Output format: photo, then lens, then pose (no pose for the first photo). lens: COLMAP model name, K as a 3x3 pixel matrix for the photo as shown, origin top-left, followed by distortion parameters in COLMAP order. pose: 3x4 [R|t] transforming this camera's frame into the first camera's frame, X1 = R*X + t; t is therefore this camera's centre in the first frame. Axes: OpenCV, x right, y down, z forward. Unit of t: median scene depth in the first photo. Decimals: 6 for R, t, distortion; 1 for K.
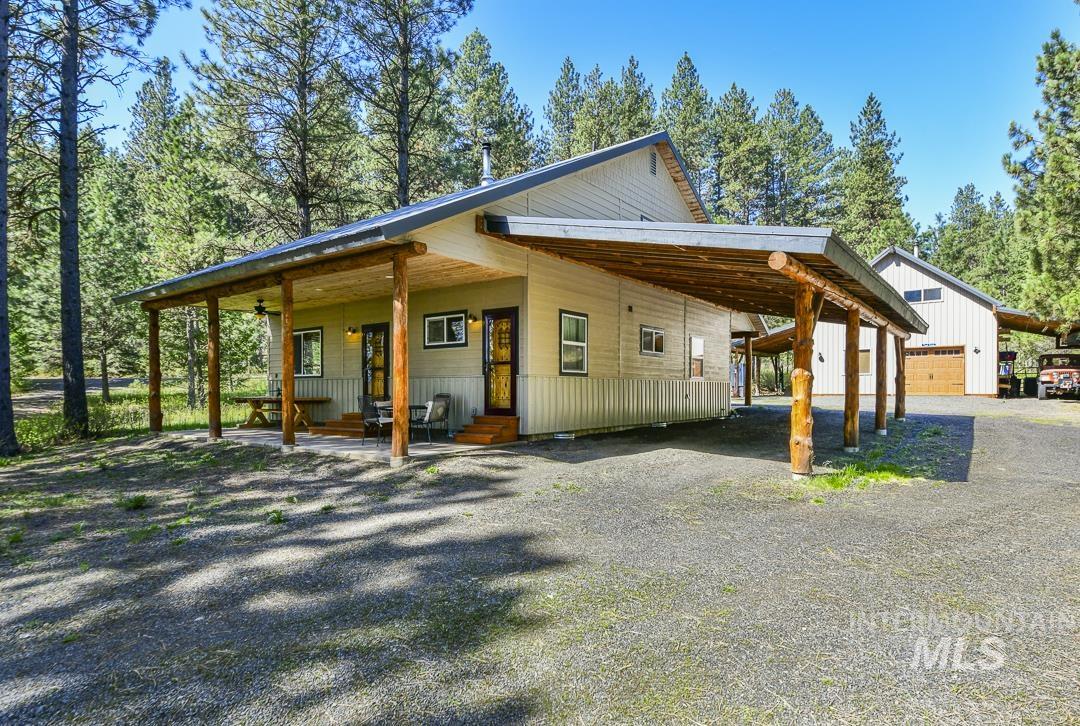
lens RADIAL K [[567.6, 0, 541.5], [0, 567.6, 381.5], [0, 0, 1]] dist [0.027470, 0.000302]
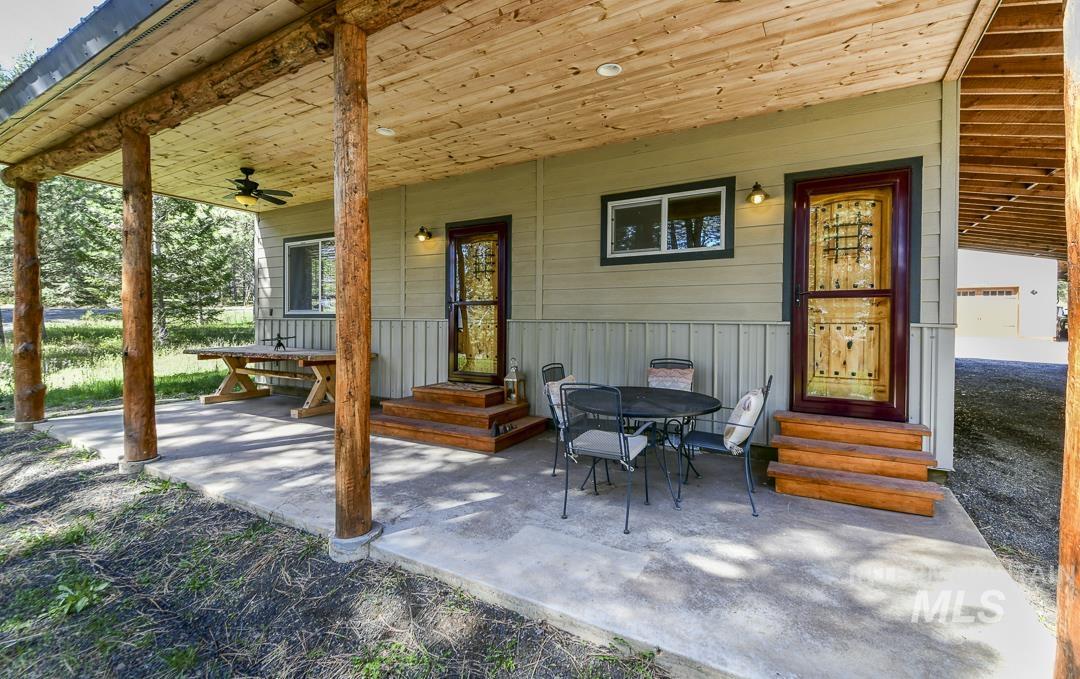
lens RADIAL K [[479.3, 0, 539.4], [0, 479.3, 320.0], [0, 0, 1]] dist [0.014527, -0.000349]
pose [[0.993926, 0.009148, 0.109672, -0.247555], [-0.010312, 0.999896, 0.010051, -0.010798], [-0.109569, -0.011121, 0.993917, 0.478883]]
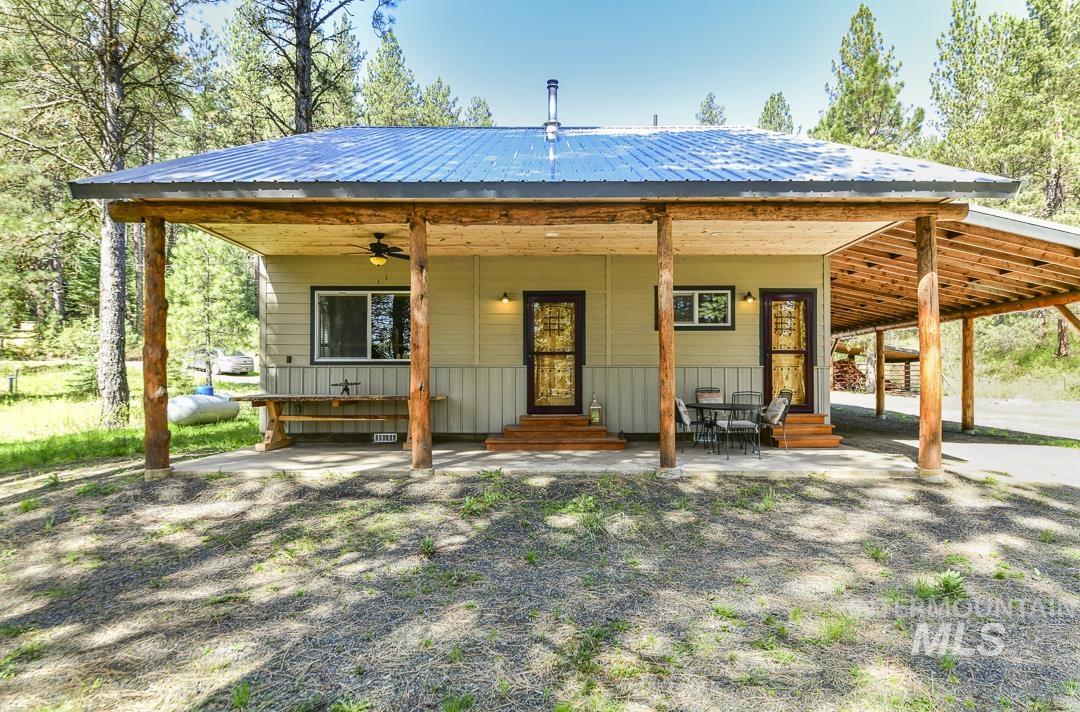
lens RADIAL K [[601.7, 0, 540.0], [0, 601.7, 356.0], [0, 0, 1]] dist [-0.005610, -0.000646]
pose [[0.805862, 0.029360, 0.591375, -0.658414], [-0.008755, 0.999252, -0.037680, 0.007681], [-0.592038, 0.025188, 0.805516, 0.354207]]
